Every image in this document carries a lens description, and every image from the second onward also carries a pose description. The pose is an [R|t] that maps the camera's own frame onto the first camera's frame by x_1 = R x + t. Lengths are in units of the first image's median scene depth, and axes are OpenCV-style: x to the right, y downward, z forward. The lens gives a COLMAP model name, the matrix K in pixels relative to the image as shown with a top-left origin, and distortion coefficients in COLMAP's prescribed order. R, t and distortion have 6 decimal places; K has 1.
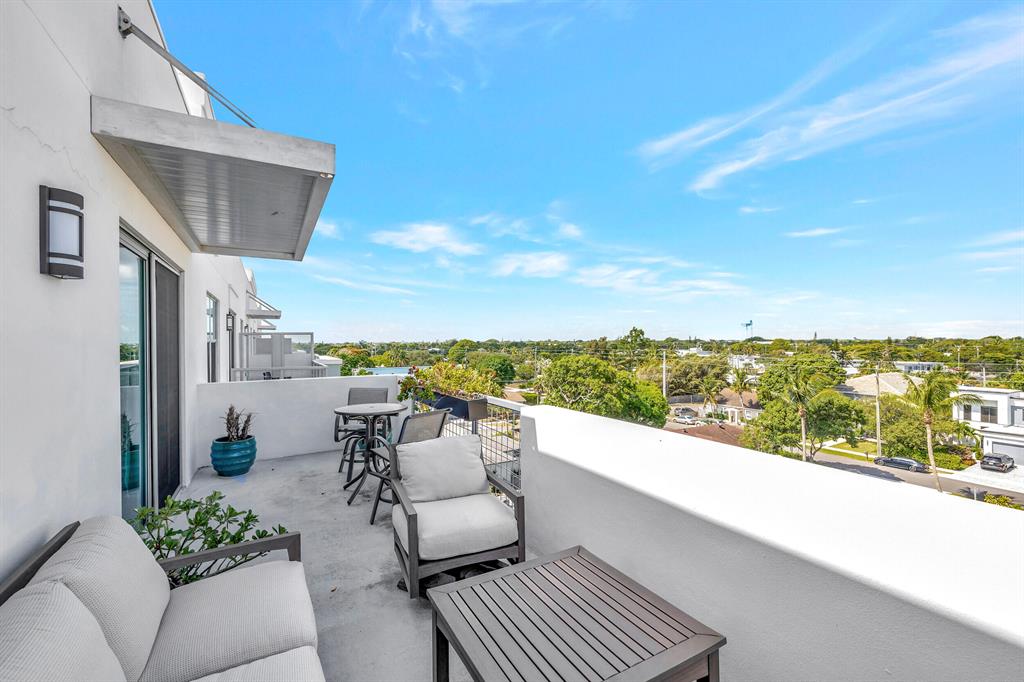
lens RADIAL K [[437.7, 0, 509.4], [0, 437.7, 335.3], [0, 0, 1]] dist [-0.001432, -0.000340]
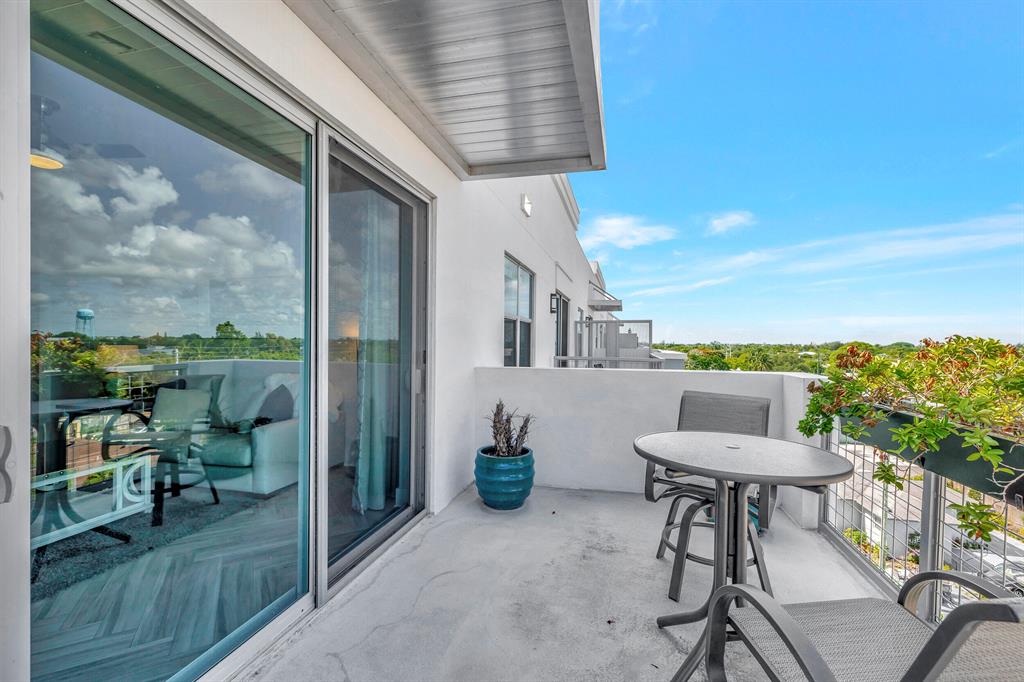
lens RADIAL K [[437.7, 0, 509.4], [0, 437.7, 335.3], [0, 0, 1]] dist [-0.001432, -0.000340]
pose [[0.721903, 0.002211, -0.691991, -0.166394], [-0.005029, 0.999985, -0.002051, 0.061964], [0.691976, 0.004961, 0.721904, 0.519956]]
